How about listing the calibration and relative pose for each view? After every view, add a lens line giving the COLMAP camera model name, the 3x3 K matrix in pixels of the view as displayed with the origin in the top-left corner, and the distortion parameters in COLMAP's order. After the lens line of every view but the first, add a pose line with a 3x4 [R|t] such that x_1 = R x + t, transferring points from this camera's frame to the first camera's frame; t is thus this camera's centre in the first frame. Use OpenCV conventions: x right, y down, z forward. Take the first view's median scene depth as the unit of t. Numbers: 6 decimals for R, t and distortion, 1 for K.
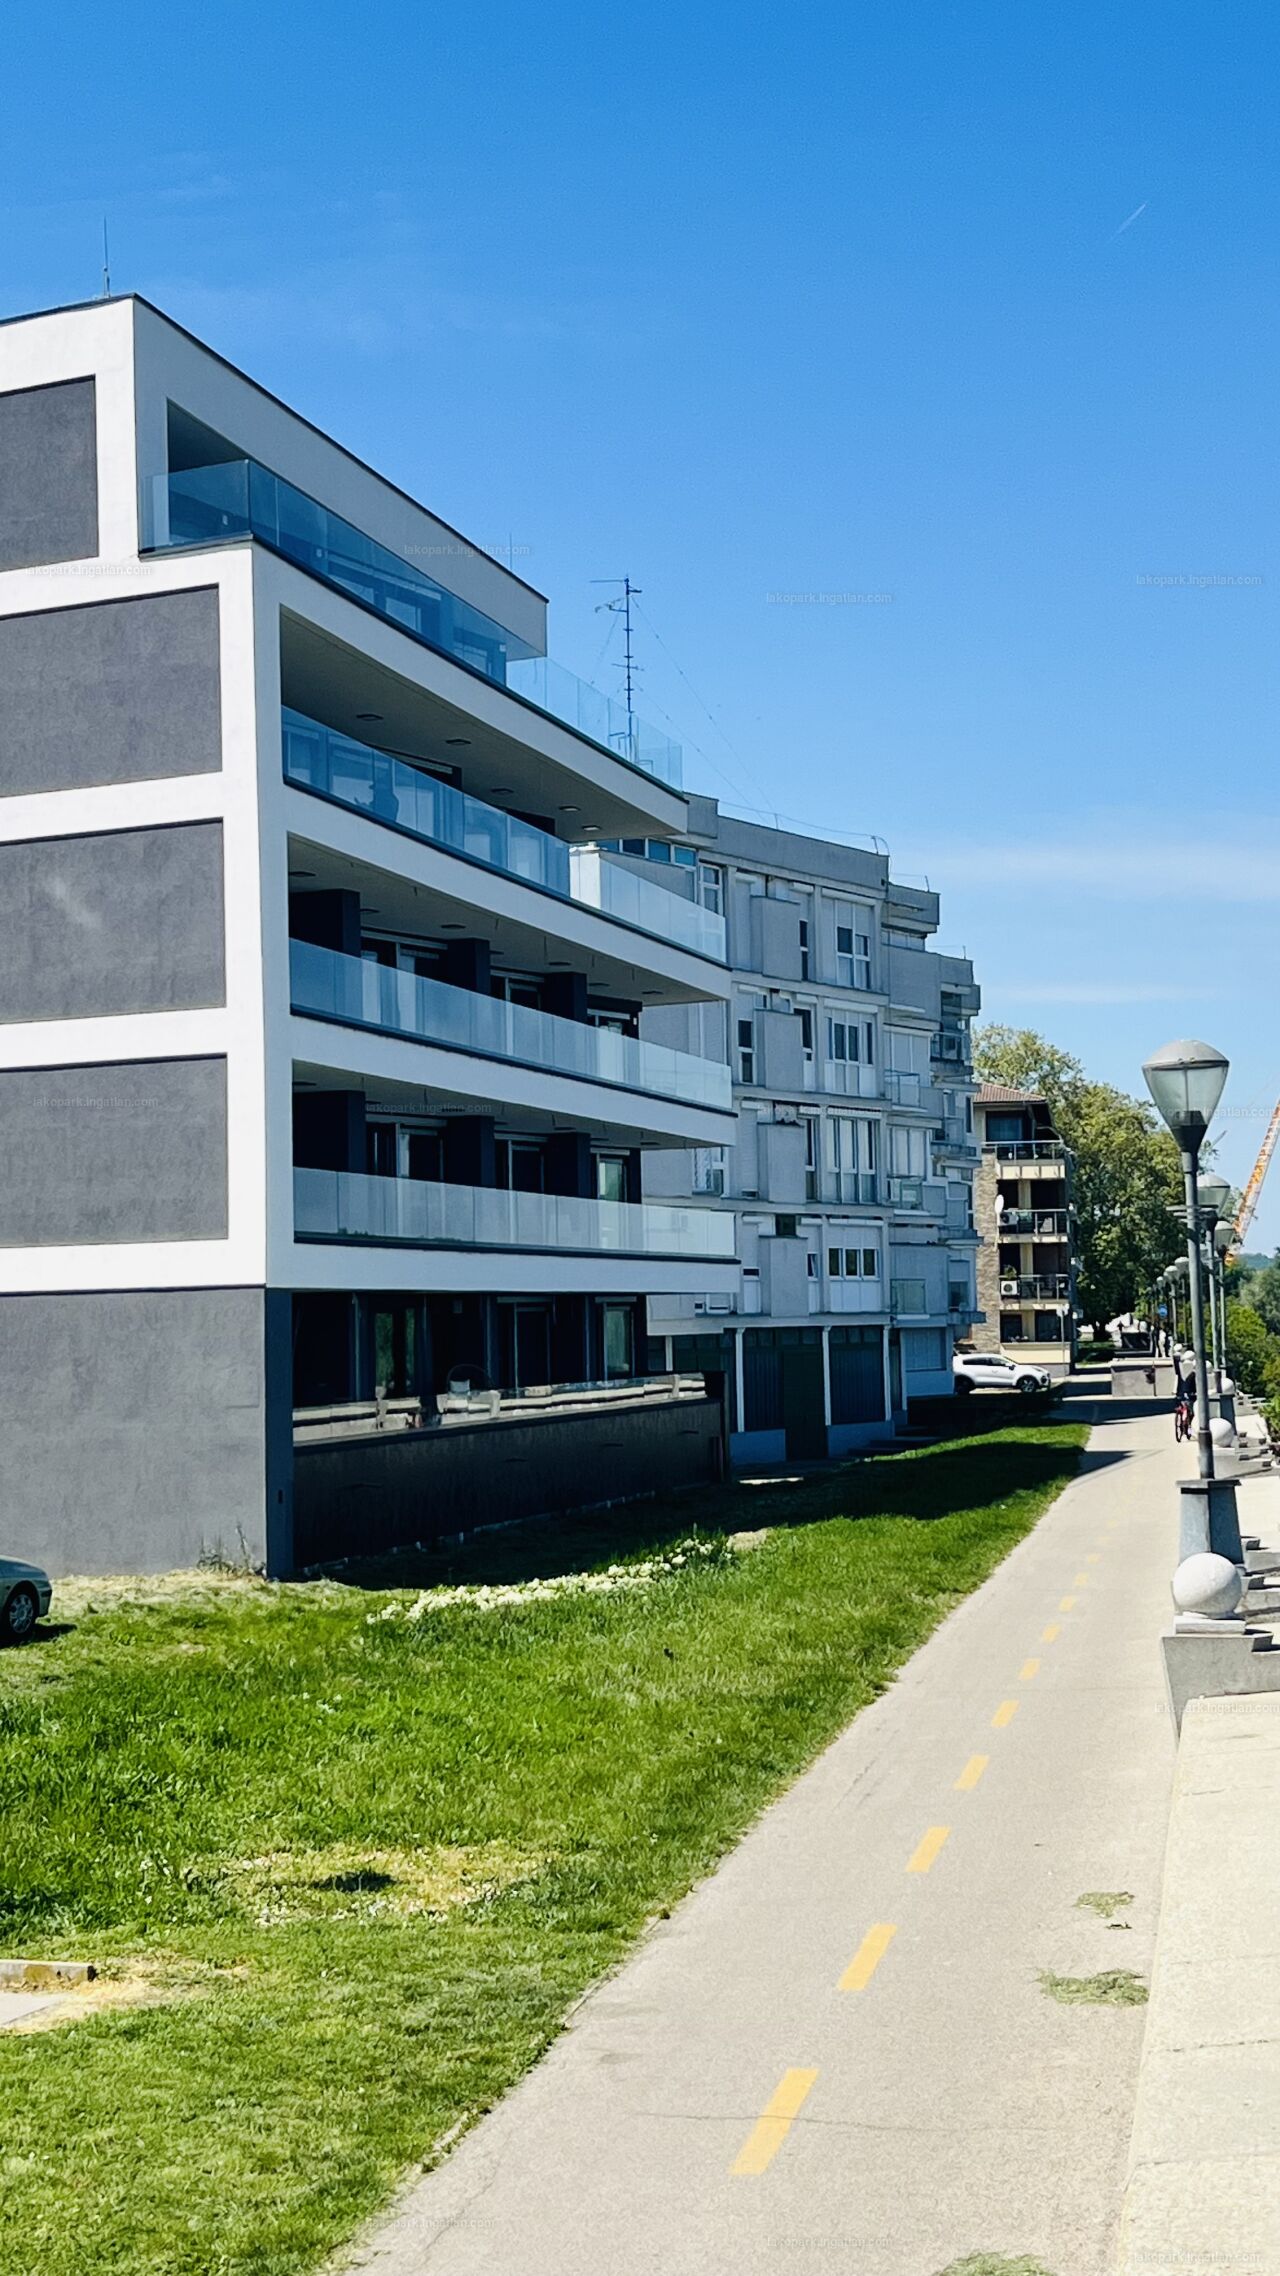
lens RADIAL K [[3382.9, 0, 610.9], [0, 3382.9, 1141.0], [0, 0, 1]] dist [0.248279, -1.017937]
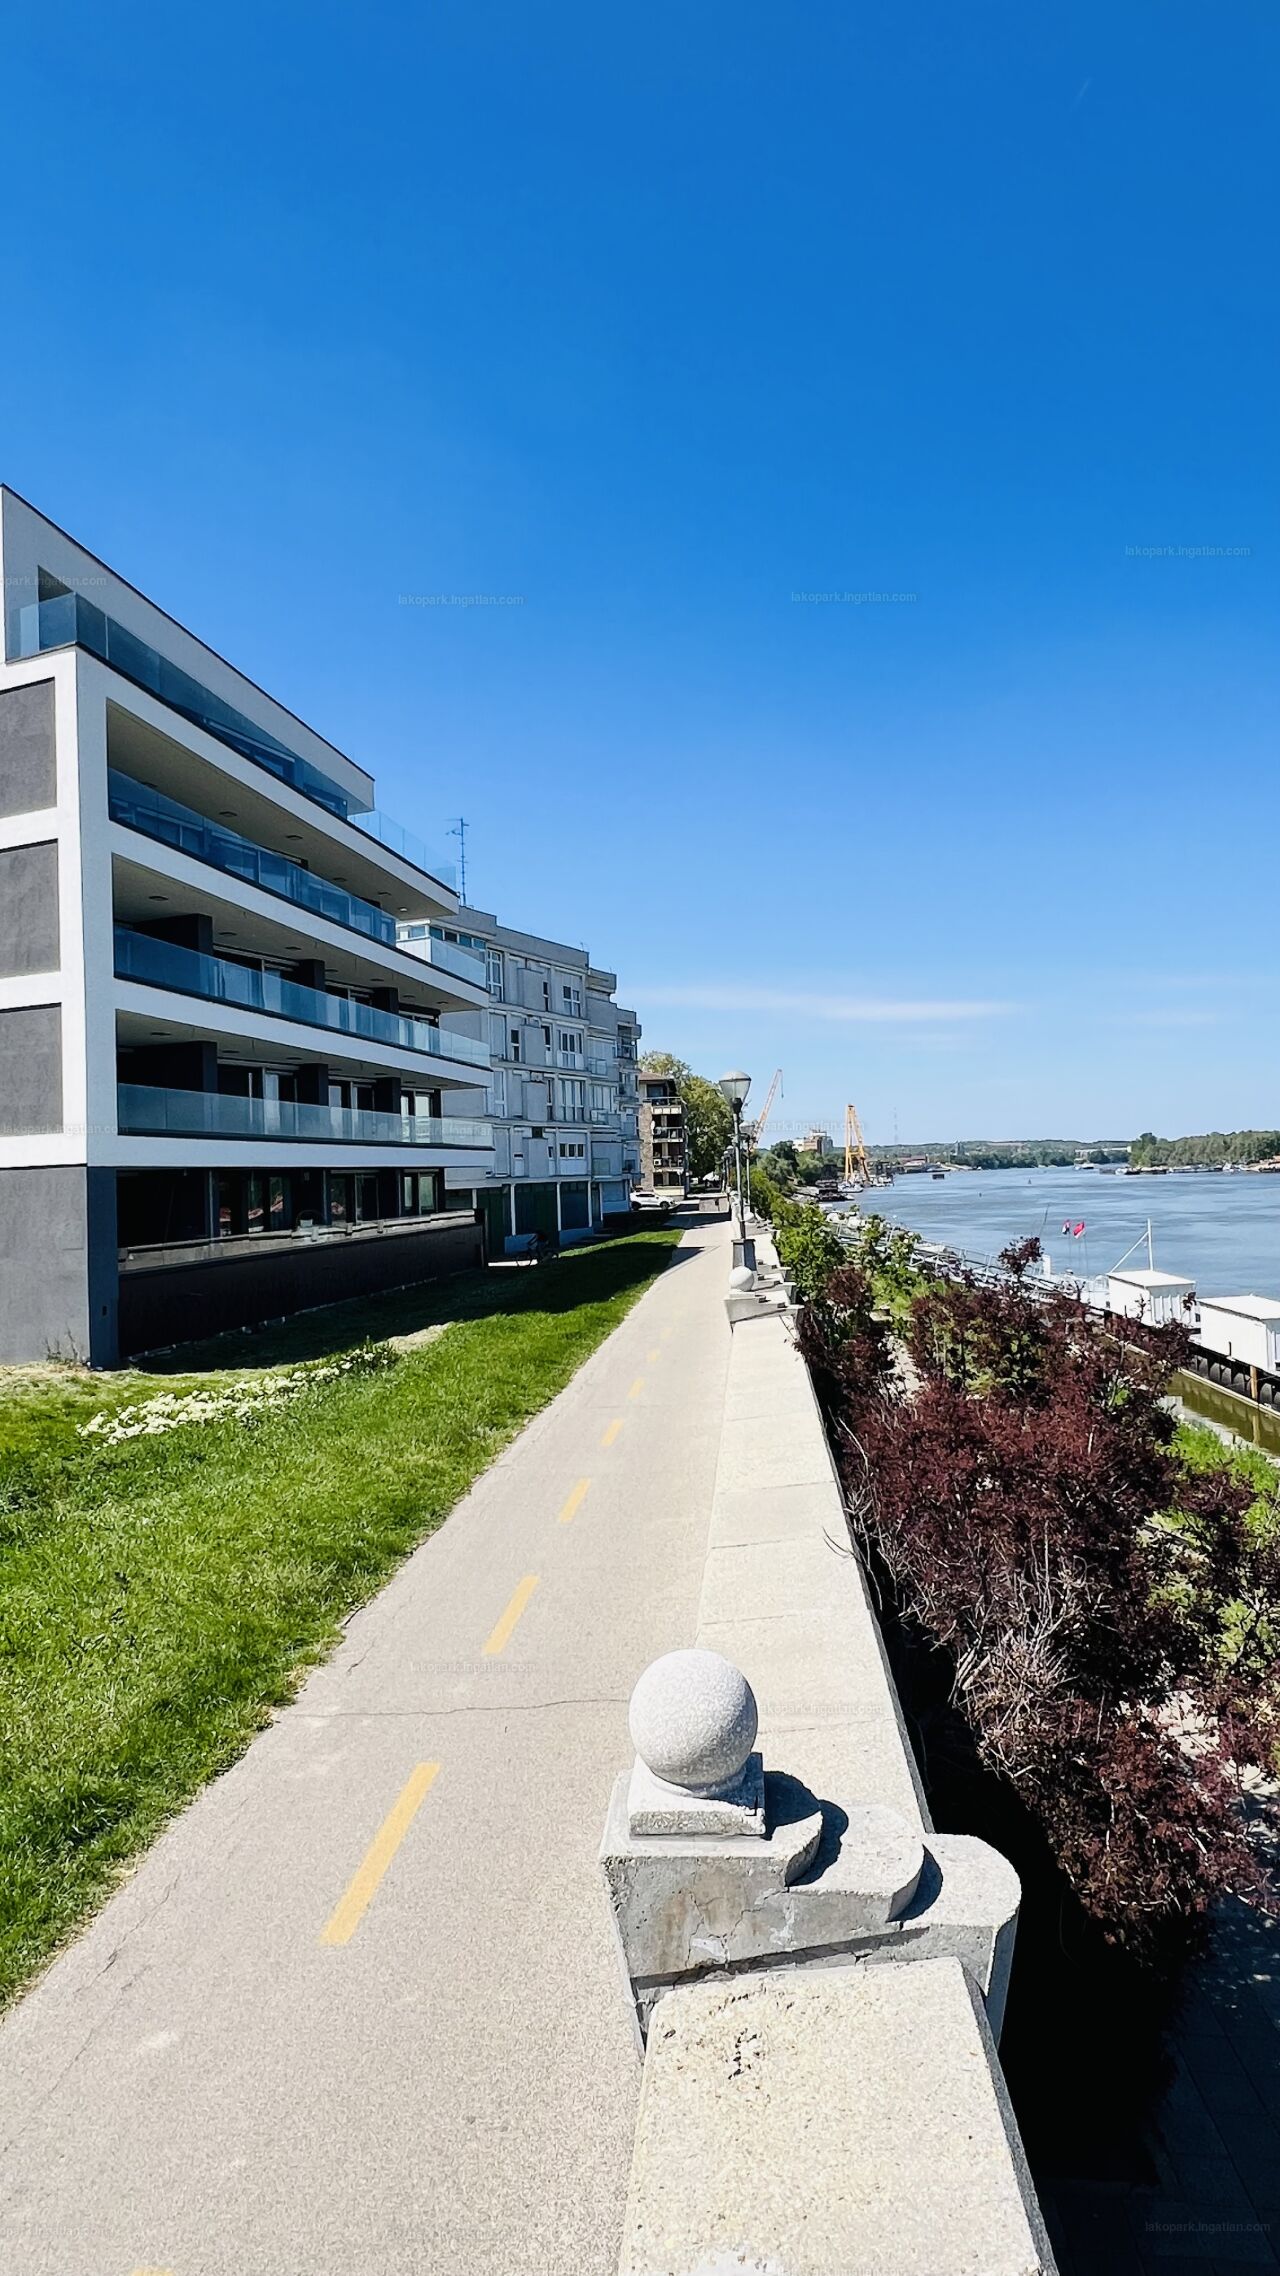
lens RADIAL K [[1334.0, 0, 647.0], [0, 1334.0, 1134.5], [0, 0, 1]] dist [0.000968, -0.000419]
pose [[0.994934, -0.009675, 0.100063, 0.039860], [0.007548, 0.999738, 0.021610, 0.010224], [-0.100245, -0.020745, 0.994746, 0.217757]]
